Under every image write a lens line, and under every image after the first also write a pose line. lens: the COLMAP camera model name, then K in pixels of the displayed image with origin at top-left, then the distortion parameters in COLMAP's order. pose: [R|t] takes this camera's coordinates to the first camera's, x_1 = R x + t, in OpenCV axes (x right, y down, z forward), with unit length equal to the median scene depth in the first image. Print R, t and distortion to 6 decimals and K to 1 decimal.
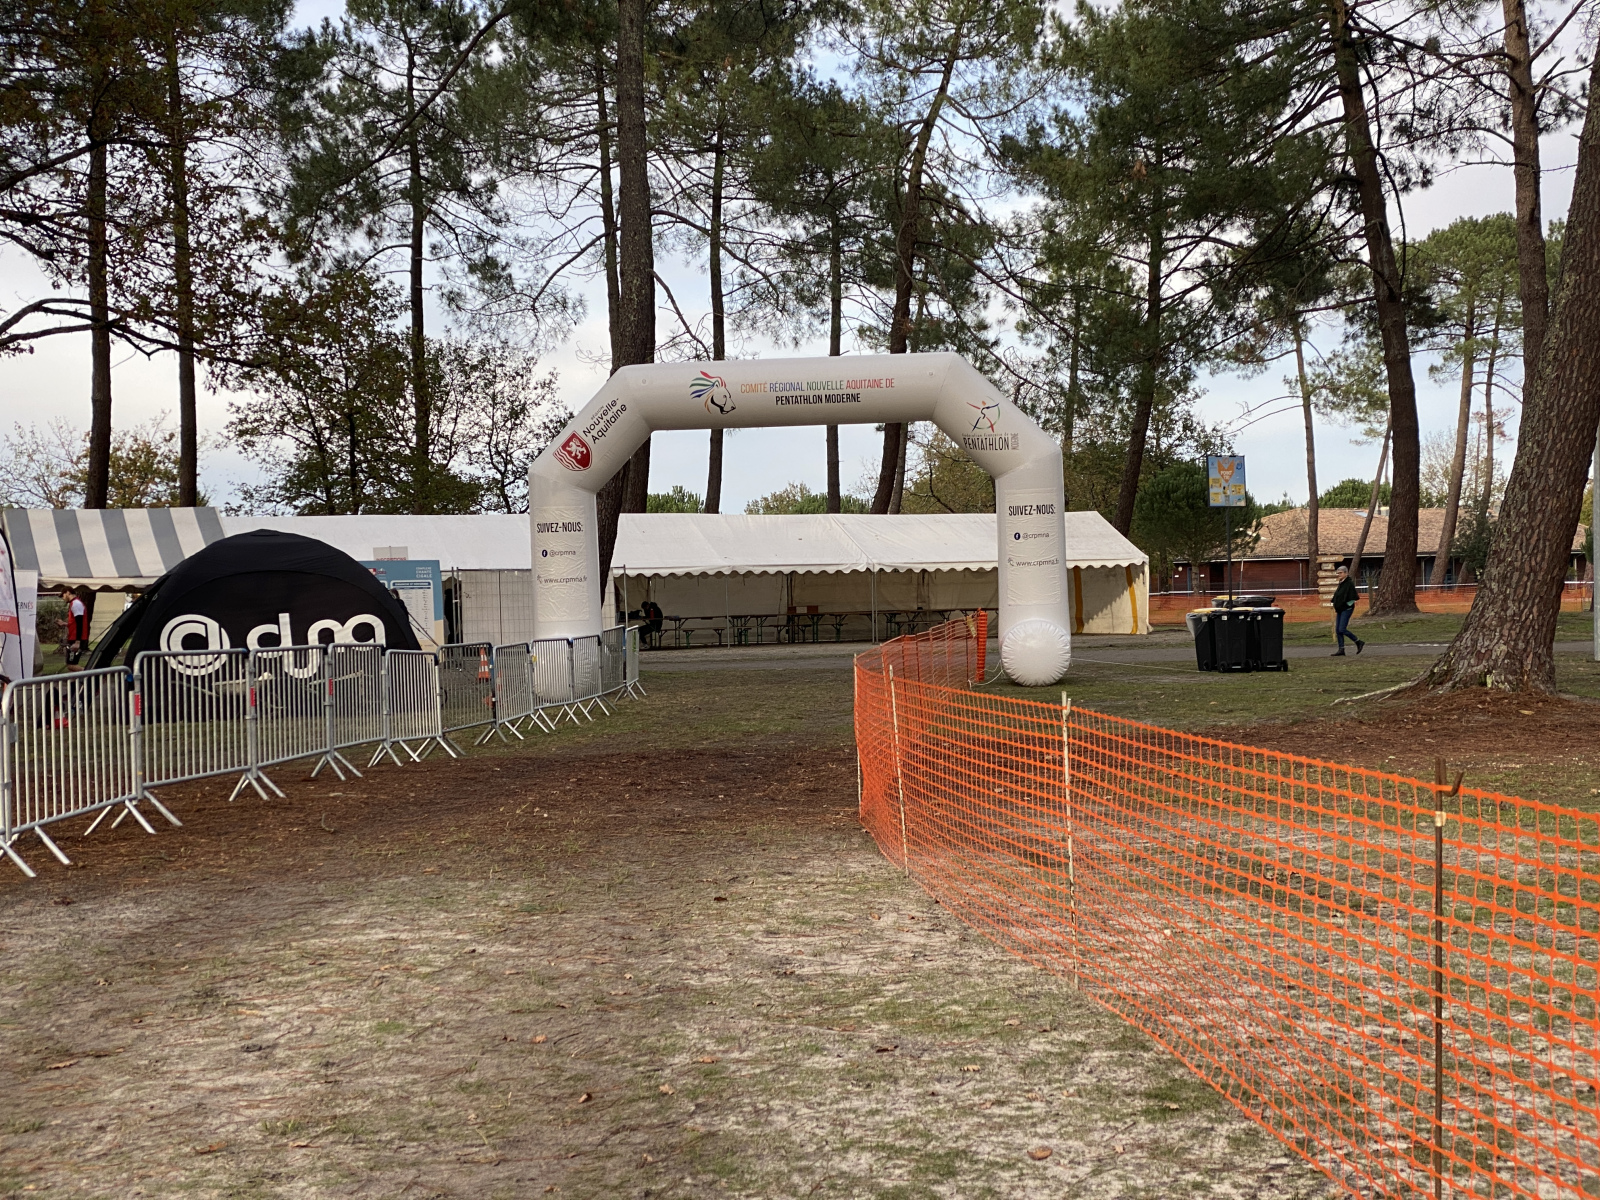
lens RADIAL K [[2424.0, 0, 800.0], [0, 2424.0, 600.0], [0, 0, 1]] dist [0.214296, -0.469606]
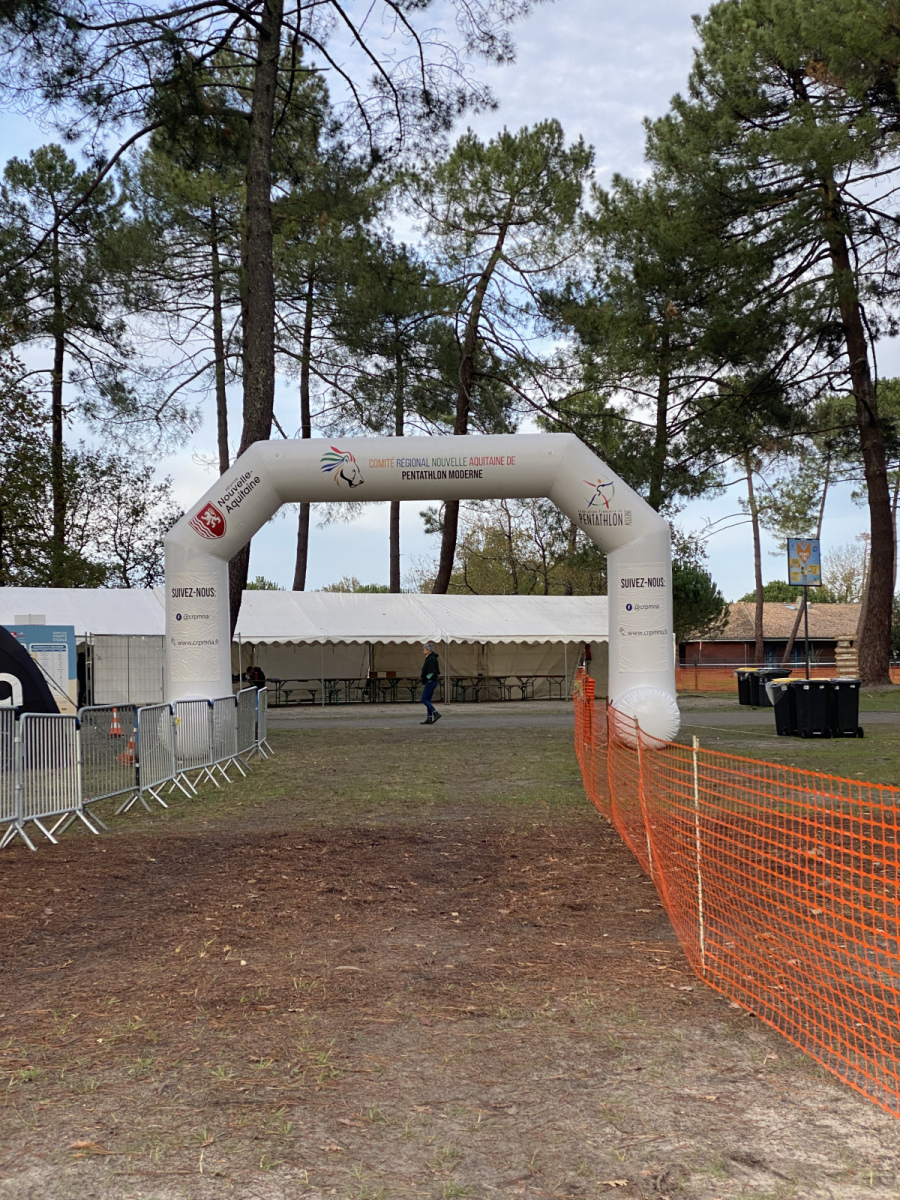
lens RADIAL K [[1818.0, 0, 421.3], [0, 1818.0, 601.3], [0, 0, 1]] dist [0.214296, -0.469606]
pose [[0.998949, 0.015420, 0.043155, -0.016414], [-0.013815, 0.999211, -0.037235, 0.000904], [-0.043696, 0.036599, 0.998374, 0.099236]]
